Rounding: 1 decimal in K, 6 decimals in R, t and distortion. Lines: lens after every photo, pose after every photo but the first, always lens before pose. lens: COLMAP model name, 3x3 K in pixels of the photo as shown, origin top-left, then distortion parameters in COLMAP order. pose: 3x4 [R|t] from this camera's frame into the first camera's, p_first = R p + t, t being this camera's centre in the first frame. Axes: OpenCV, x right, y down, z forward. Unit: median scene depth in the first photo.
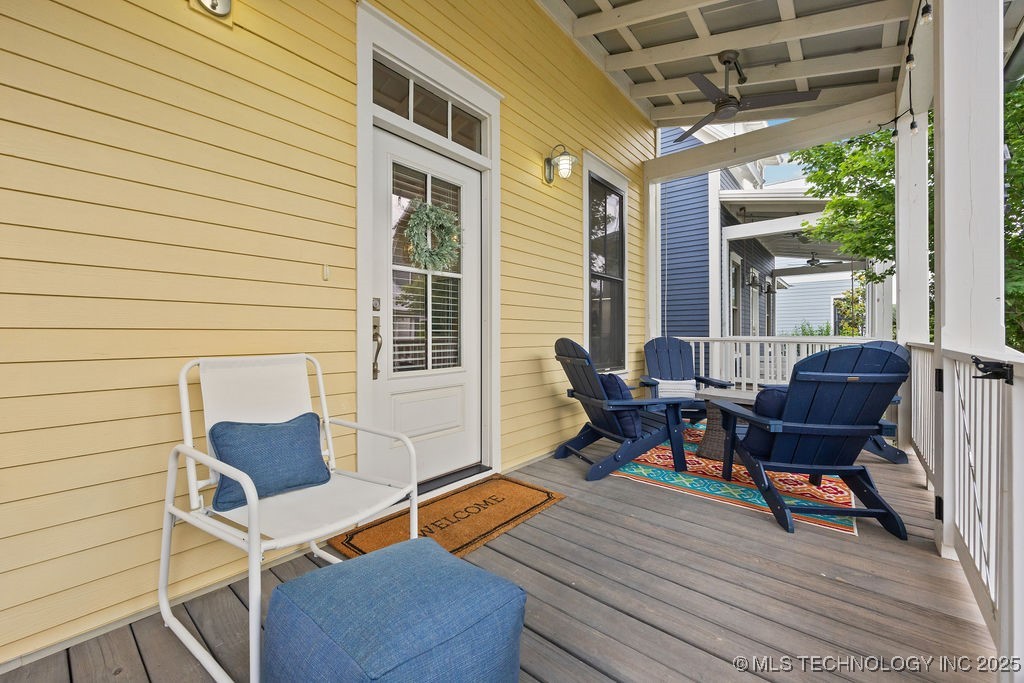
lens RADIAL K [[407.3, 0, 508.6], [0, 407.3, 336.7], [0, 0, 1]] dist [-0.004017, -0.000290]
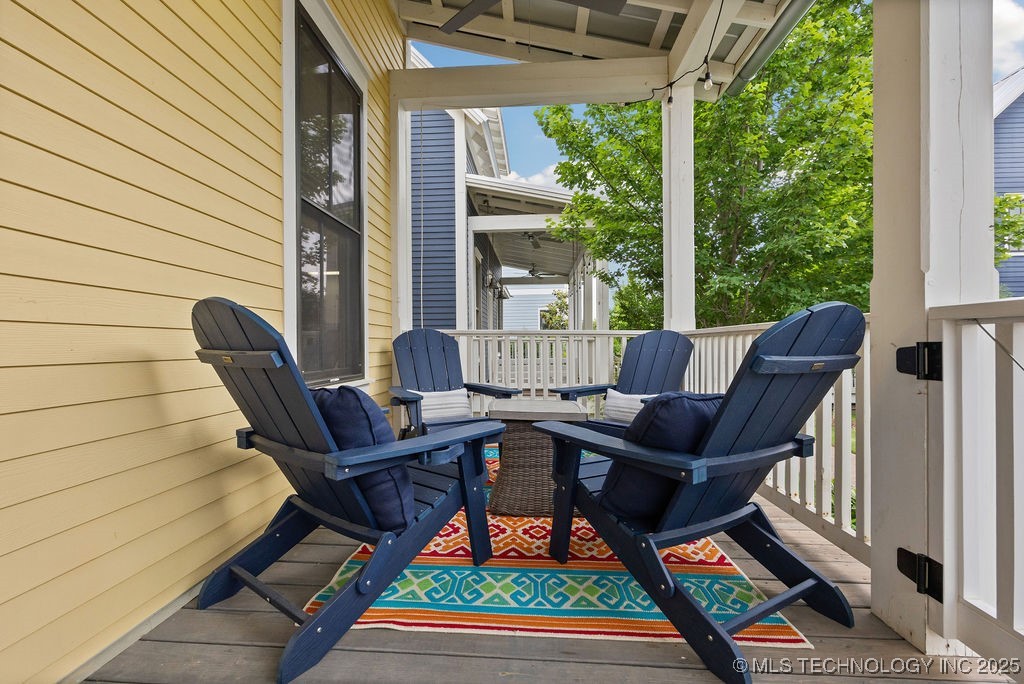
lens RADIAL K [[417.8, 0, 511.9], [0, 417.8, 345.6], [0, 0, 1]] dist [-0.002714, -0.000051]
pose [[0.800676, -0.004751, 0.599079, 0.105501], [0.007431, 0.999970, -0.002000, 0.040873], [-0.599052, 0.006053, 0.800688, 0.443543]]
